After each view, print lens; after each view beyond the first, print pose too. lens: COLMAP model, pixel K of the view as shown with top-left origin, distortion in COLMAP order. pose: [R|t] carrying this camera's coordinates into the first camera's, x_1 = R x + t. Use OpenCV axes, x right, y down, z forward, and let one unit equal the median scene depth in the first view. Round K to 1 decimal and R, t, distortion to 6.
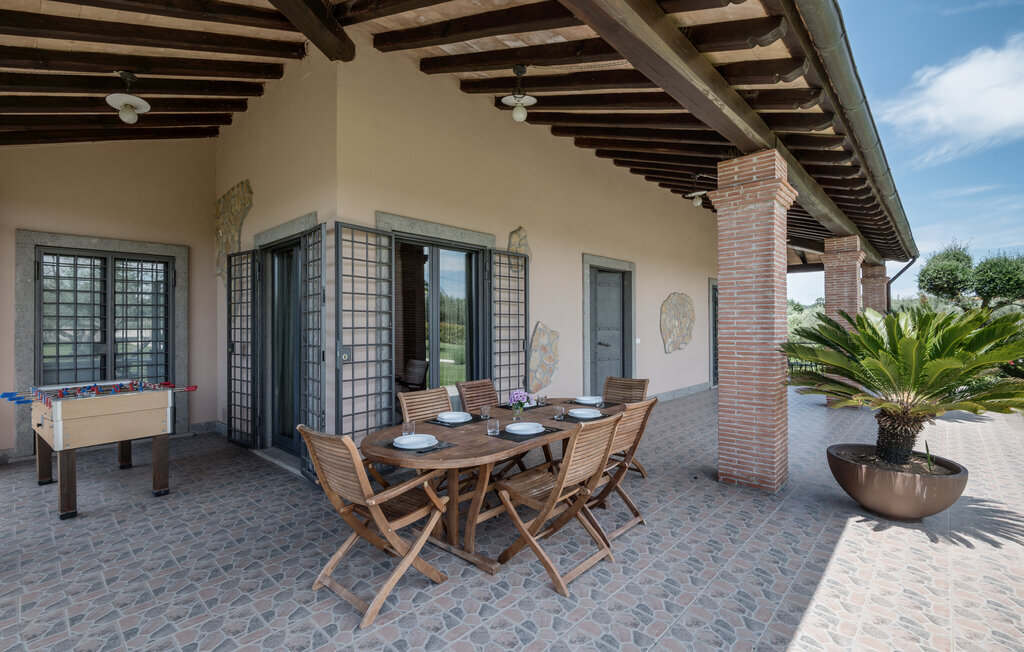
lens RADIAL K [[467.4, 0, 514.3], [0, 467.4, 326.0], [0, 0, 1]] dist [0.004499, -0.006142]
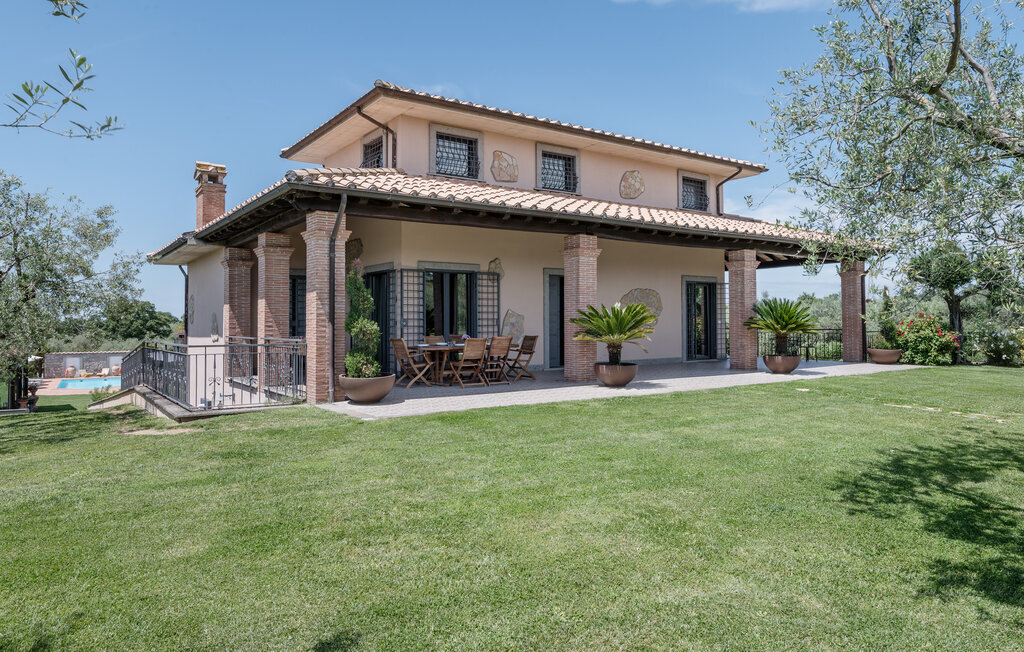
lens RADIAL K [[661.1, 0, 510.9], [0, 661.1, 321.7], [0, 0, 1]] dist [-0.002404, -0.000042]
pose [[0.978723, 0.004497, -0.205135, 0.797400], [-0.002815, 0.999960, 0.008493, 0.022221], [0.205165, -0.007735, 0.978697, -2.029256]]
